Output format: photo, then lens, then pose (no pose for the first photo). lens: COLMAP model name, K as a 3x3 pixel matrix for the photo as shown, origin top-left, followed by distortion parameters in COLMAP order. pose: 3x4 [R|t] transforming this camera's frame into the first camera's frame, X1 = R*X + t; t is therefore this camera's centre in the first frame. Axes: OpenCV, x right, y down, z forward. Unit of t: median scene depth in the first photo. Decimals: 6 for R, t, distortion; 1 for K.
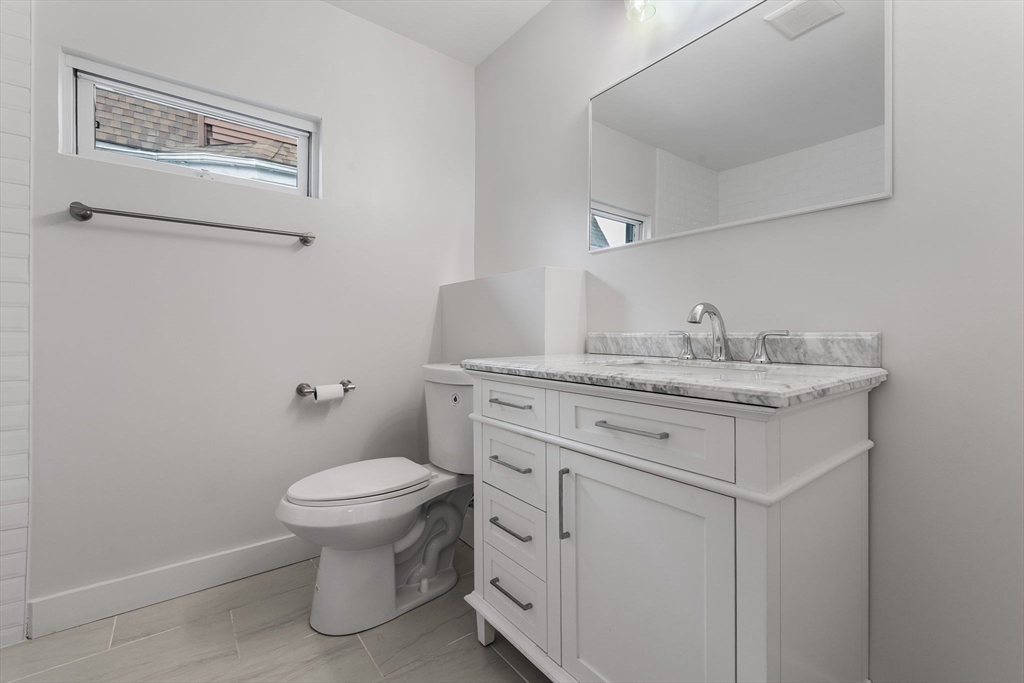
lens RADIAL K [[431.3, 0, 518.3], [0, 431.3, 333.9], [0, 0, 1]] dist [-0.001364, -0.000103]
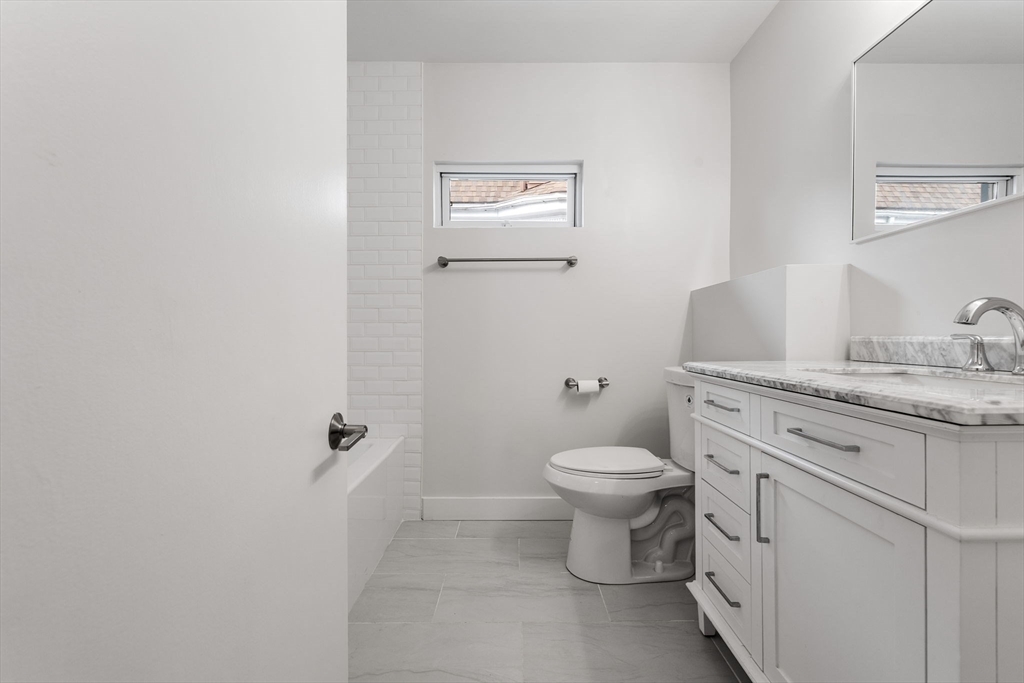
lens RADIAL K [[441.1, 0, 521.3], [0, 441.1, 341.4], [0, 0, 1]] dist [0.000004, 0.000166]
pose [[0.787050, 0.003241, -0.616881, 0.228777], [0.002196, 0.999965, 0.008056, -0.001701], [0.616885, -0.007695, 0.787015, -0.114138]]
